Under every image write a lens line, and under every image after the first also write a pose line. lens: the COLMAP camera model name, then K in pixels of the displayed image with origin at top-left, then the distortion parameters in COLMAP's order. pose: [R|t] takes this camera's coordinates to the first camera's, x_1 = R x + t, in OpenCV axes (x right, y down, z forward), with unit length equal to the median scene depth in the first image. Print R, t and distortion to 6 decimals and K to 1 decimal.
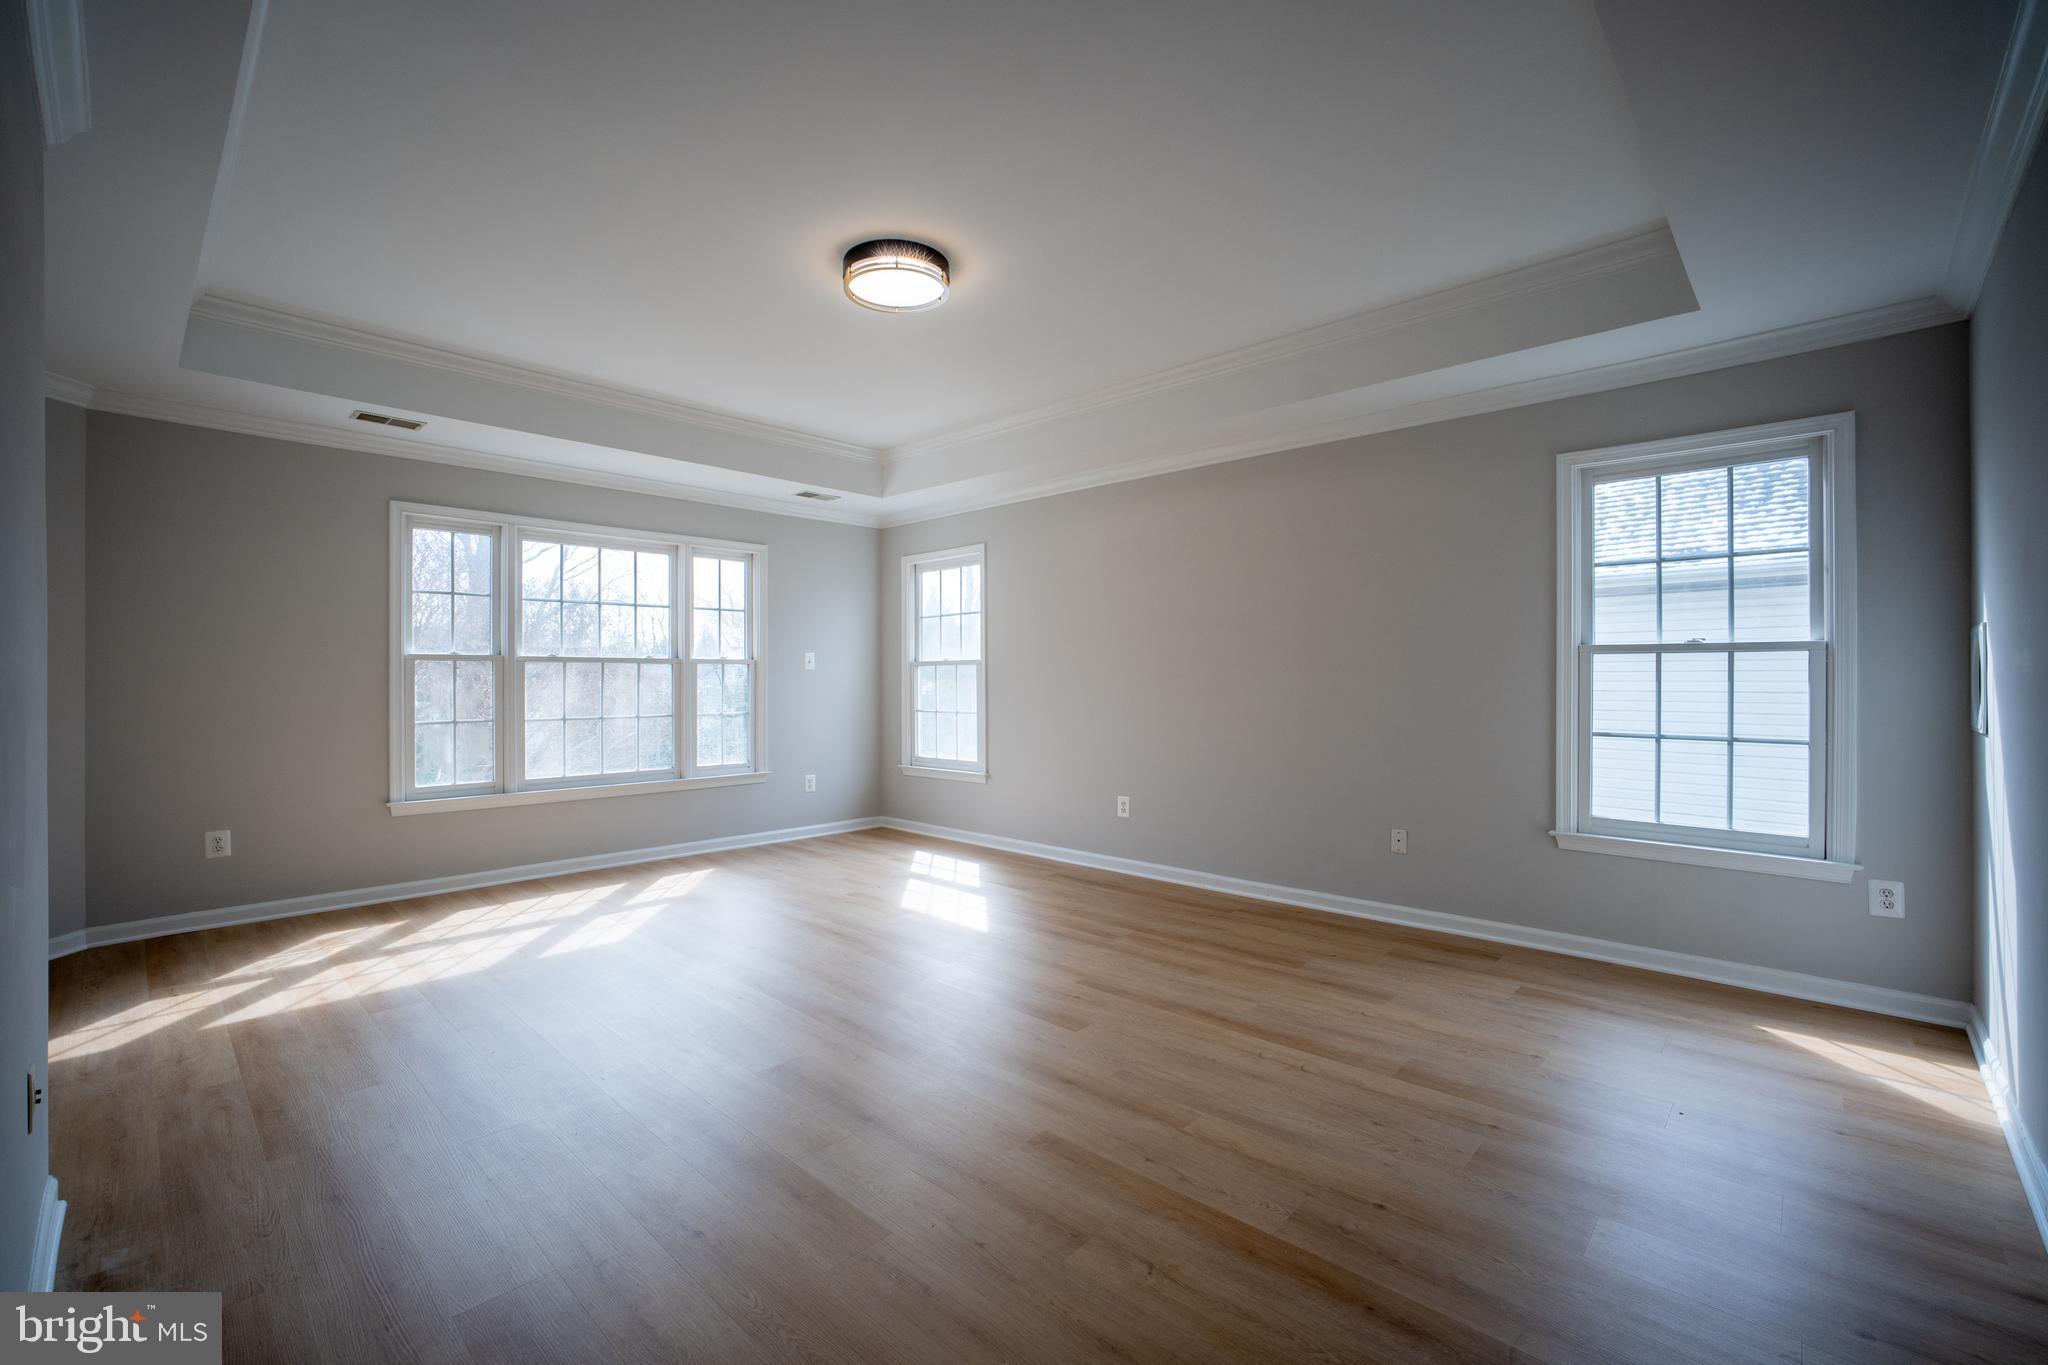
lens RADIAL K [[862.4, 0, 1026.9], [0, 862.4, 680.6], [0, 0, 1]] dist [-0.045600, 0.020943]
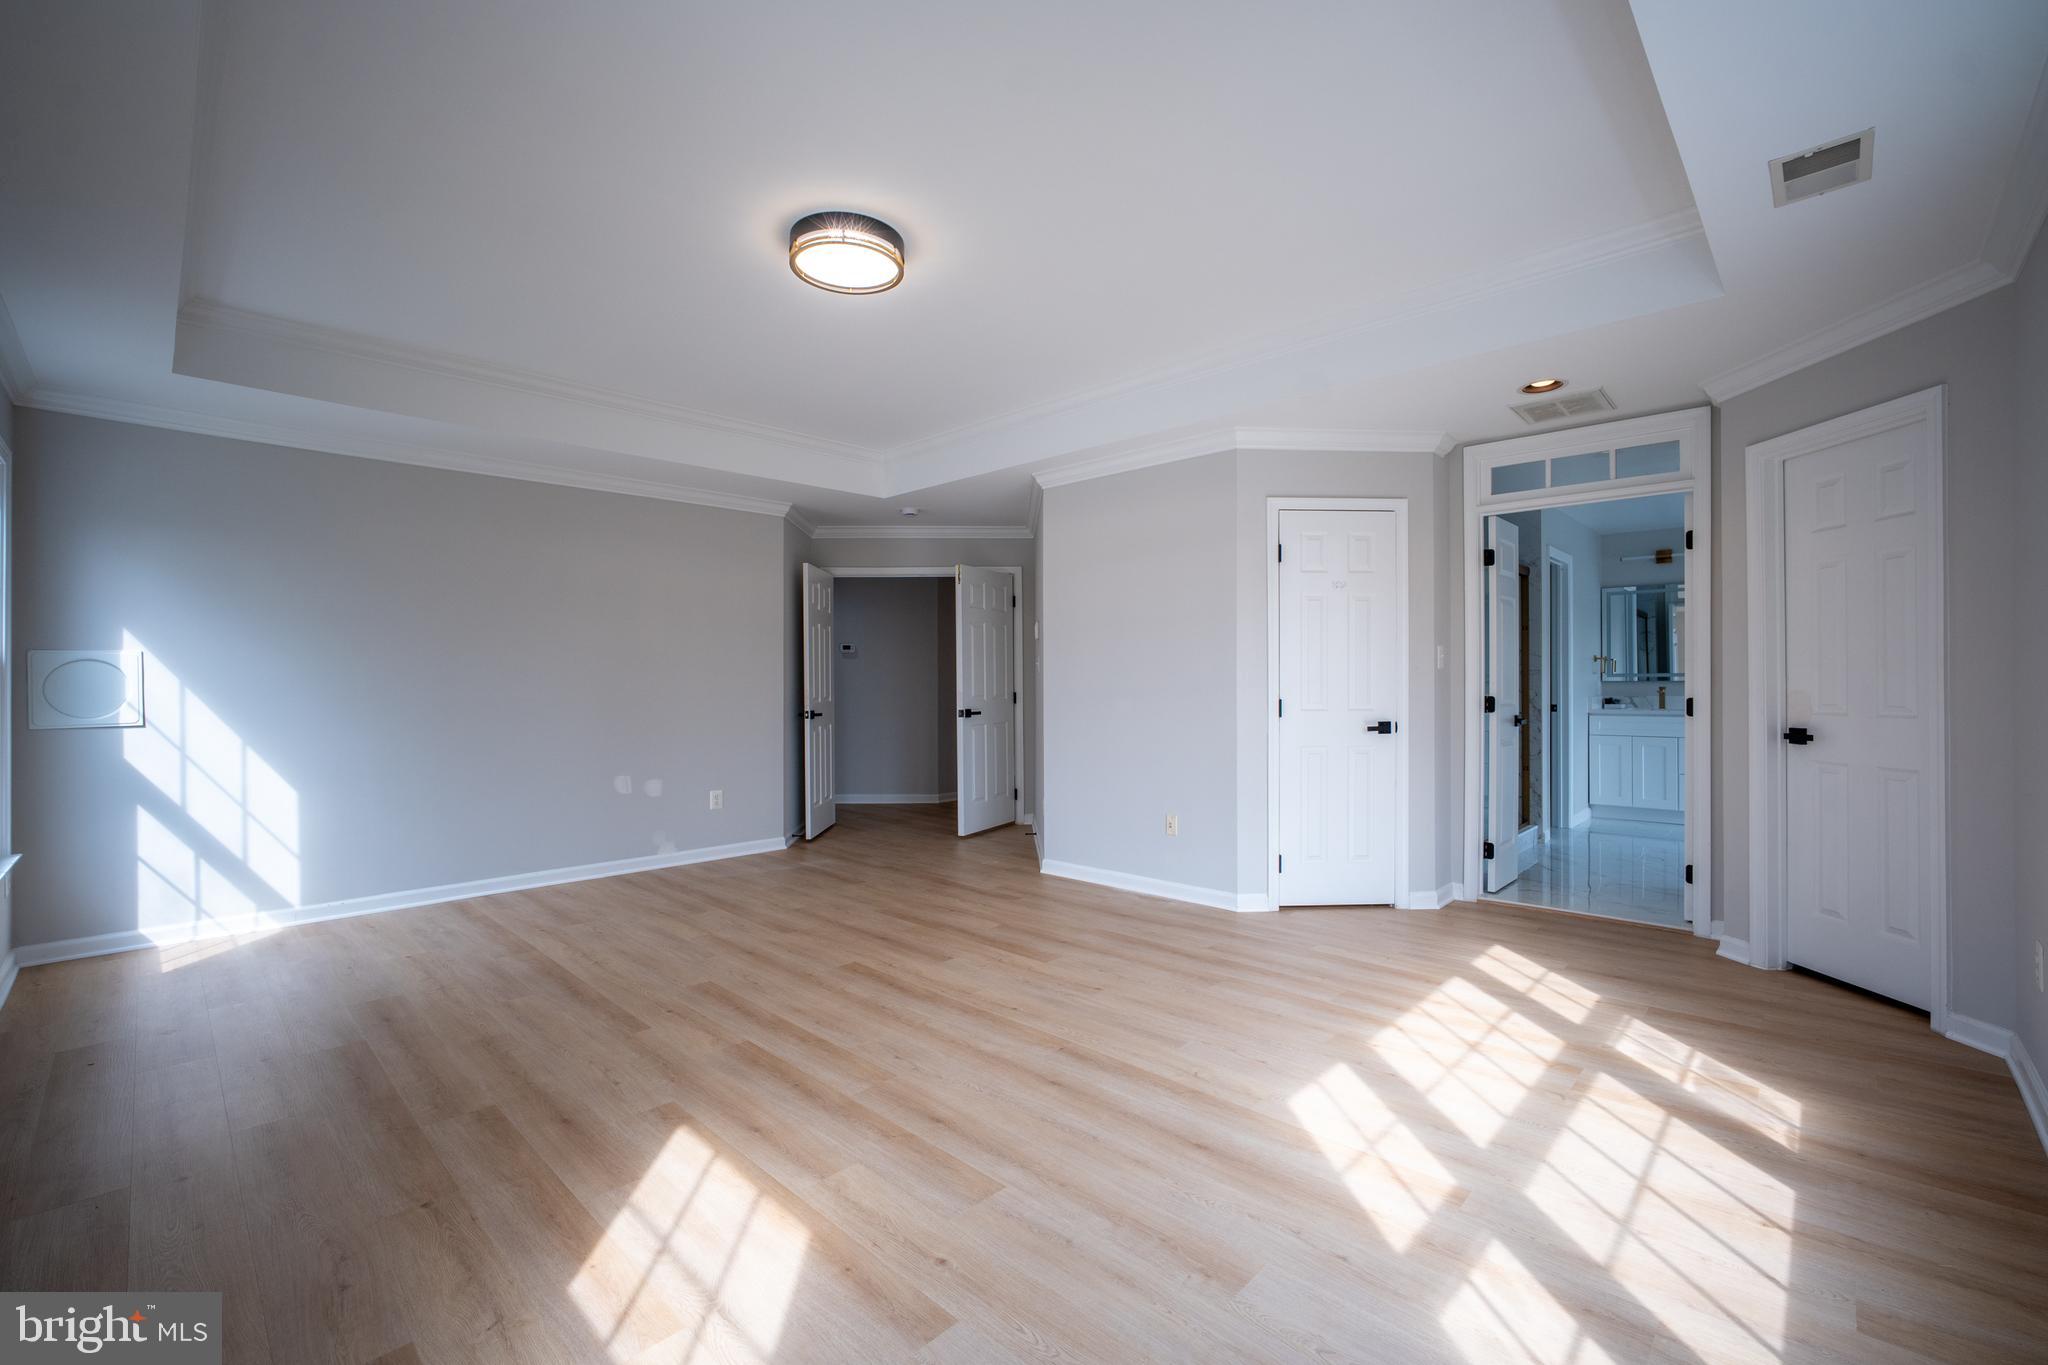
lens RADIAL K [[862.4, 0, 1026.9], [0, 862.4, 680.6], [0, 0, 1]] dist [-0.045600, 0.020943]
pose [[-0.999913, 0.009196, 0.009483, -0.348083], [0.009258, 0.999936, 0.006471, -0.008982], [-0.009423, 0.006558, -0.999934, 1.901103]]
